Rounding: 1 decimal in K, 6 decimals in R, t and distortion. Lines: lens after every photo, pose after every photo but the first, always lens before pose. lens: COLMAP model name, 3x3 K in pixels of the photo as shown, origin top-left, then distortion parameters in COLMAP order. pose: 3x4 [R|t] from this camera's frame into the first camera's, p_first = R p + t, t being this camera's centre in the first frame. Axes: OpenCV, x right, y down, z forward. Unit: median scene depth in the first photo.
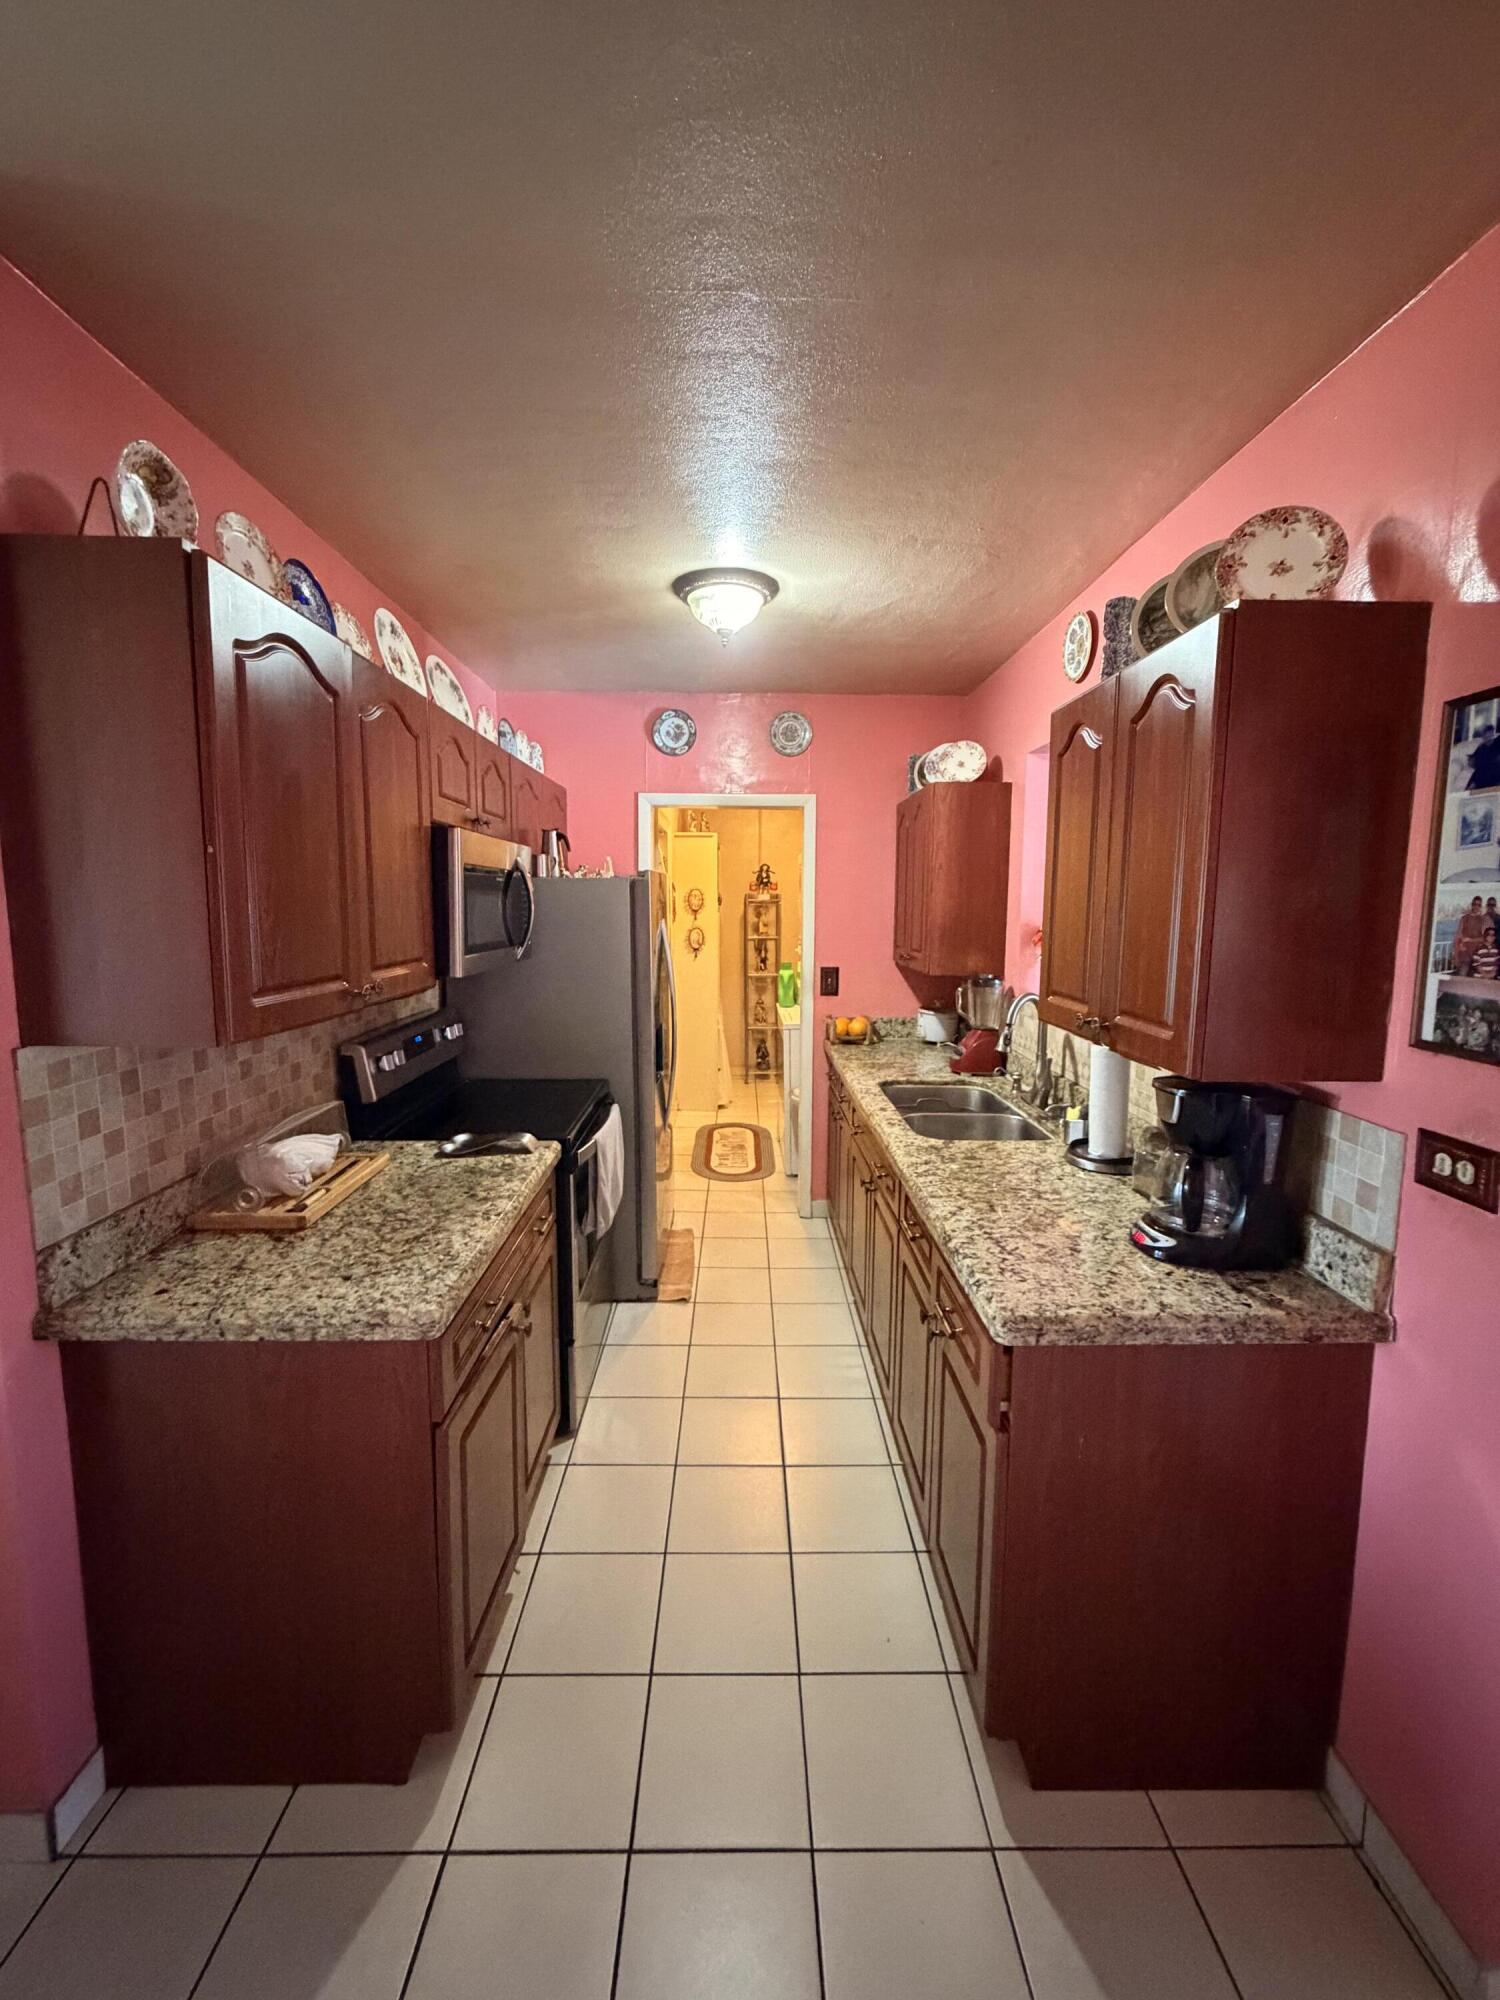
lens RADIAL K [[798.5, 0, 756.6], [0, 798.5, 983.0], [0, 0, 1]] dist [-0.003430, 0.000063]
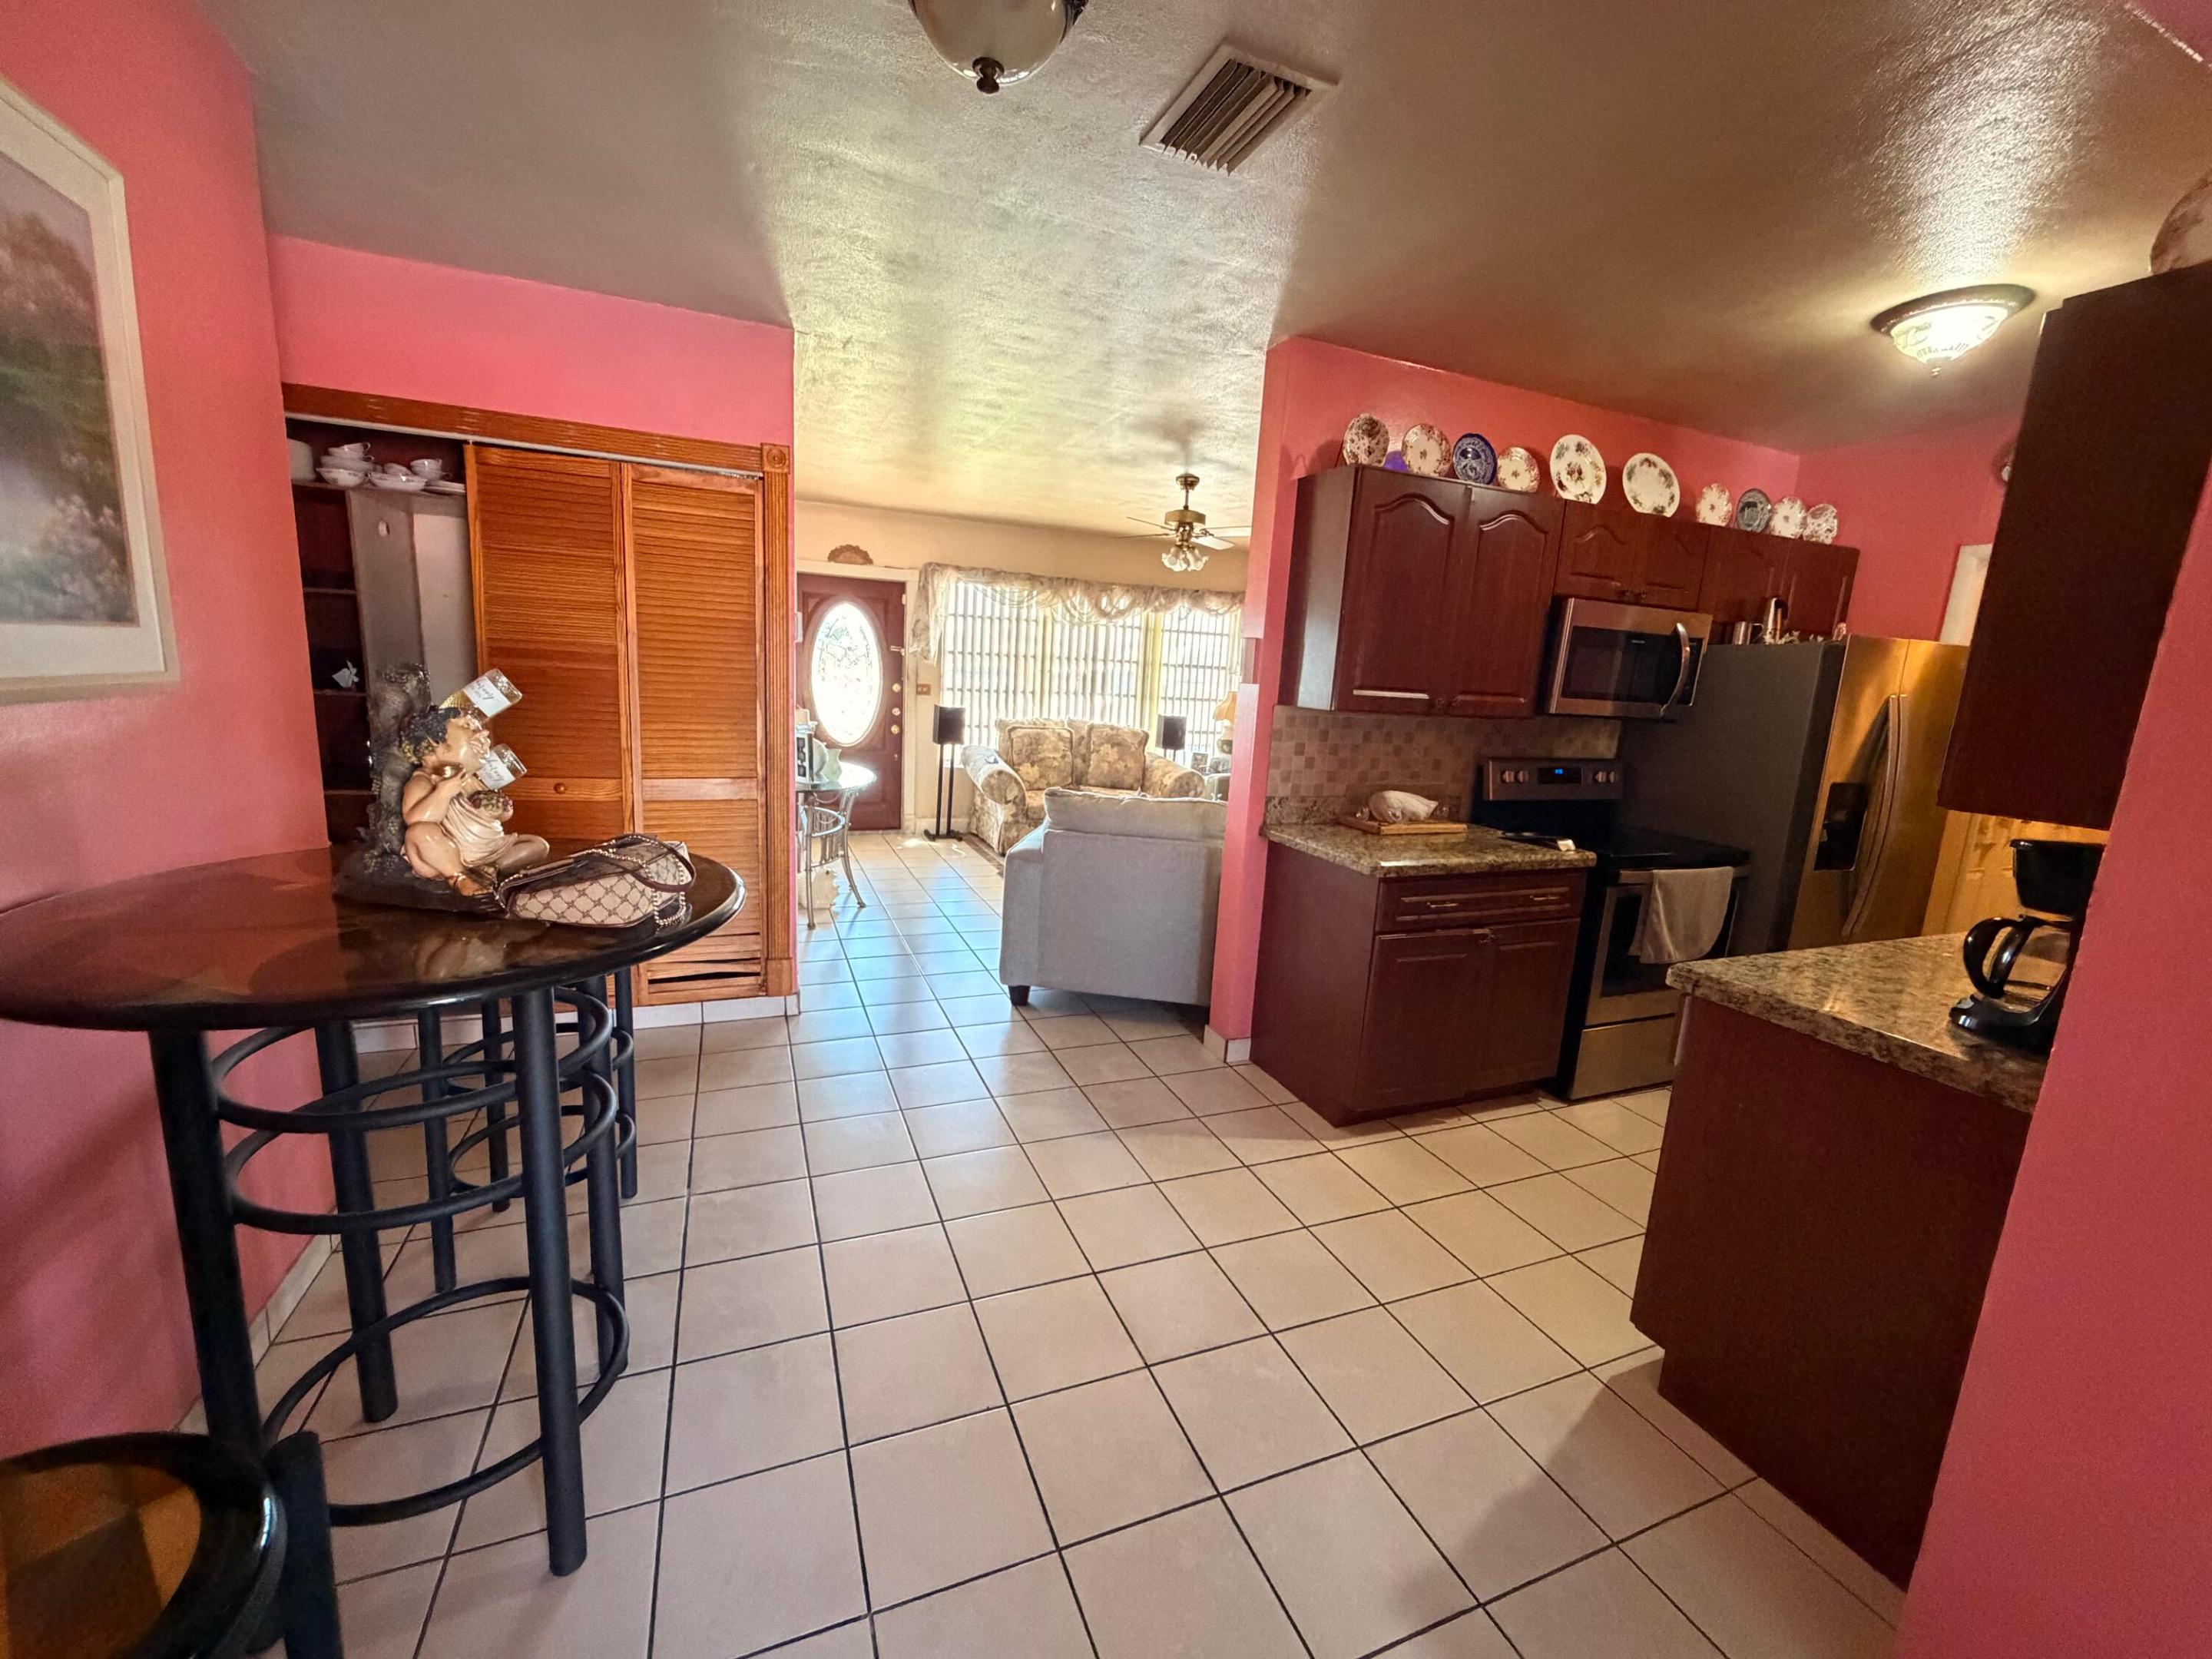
lens RADIAL K [[883.2, 0, 1112.7], [0, 883.2, 834.2], [0, 0, 1]] dist [-0.003430, 0.000063]
pose [[0.362747, 0.178639, -0.914605, 1.078746], [-0.150819, 0.979770, 0.131549, 0.157673], [0.919602, 0.090221, 0.382350, -0.294265]]
